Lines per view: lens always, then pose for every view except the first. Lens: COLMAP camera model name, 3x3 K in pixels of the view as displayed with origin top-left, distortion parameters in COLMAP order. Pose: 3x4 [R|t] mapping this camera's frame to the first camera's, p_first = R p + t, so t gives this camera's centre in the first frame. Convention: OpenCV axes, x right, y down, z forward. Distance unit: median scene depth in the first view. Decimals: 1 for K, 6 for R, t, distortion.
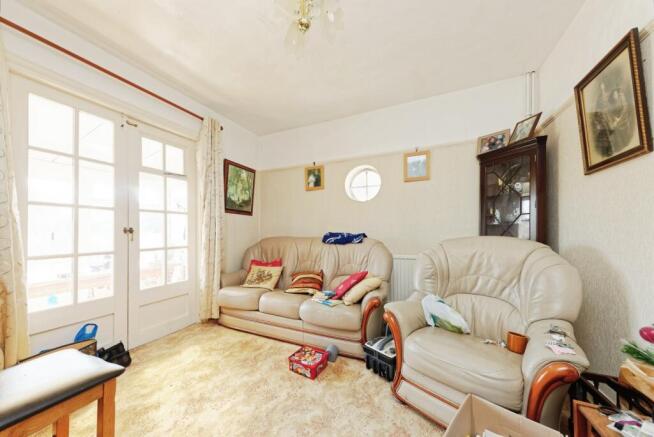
lens RADIAL K [[226.2, 0, 318.6], [0, 226.2, 228.0], [0, 0, 1]] dist [-0.000773, -0.000178]
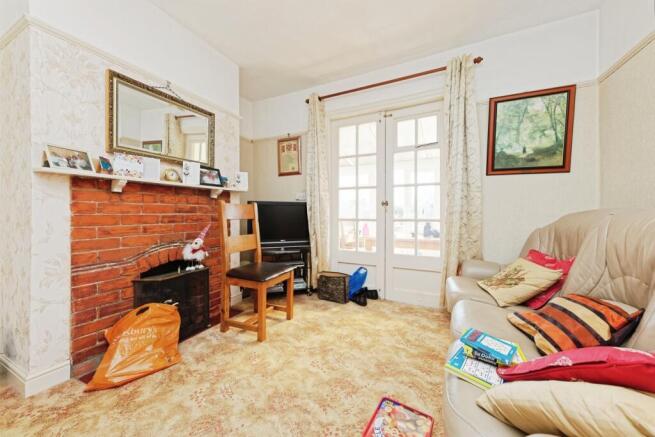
lens RADIAL K [[229.0, 0, 341.4], [0, 229.0, 213.8], [0, 0, 1]] dist [0.000333, -0.000116]
pose [[0.015596, 0.003725, -0.999871, 0.395364], [0.011260, 0.999929, 0.003901, 0.058683], [0.999815, -0.011320, 0.015553, 0.715437]]
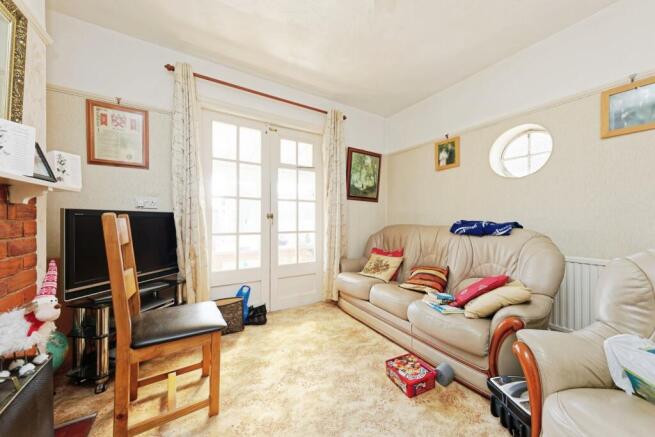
lens RADIAL K [[231.9, 0, 338.8], [0, 231.9, 219.6], [0, 0, 1]] dist [0.000825, -0.000087]
pose [[0.844931, 0.010530, -0.534772, 0.153376], [-0.003644, 0.999896, 0.013930, 0.009857], [0.534863, -0.009821, 0.844882, 0.119453]]
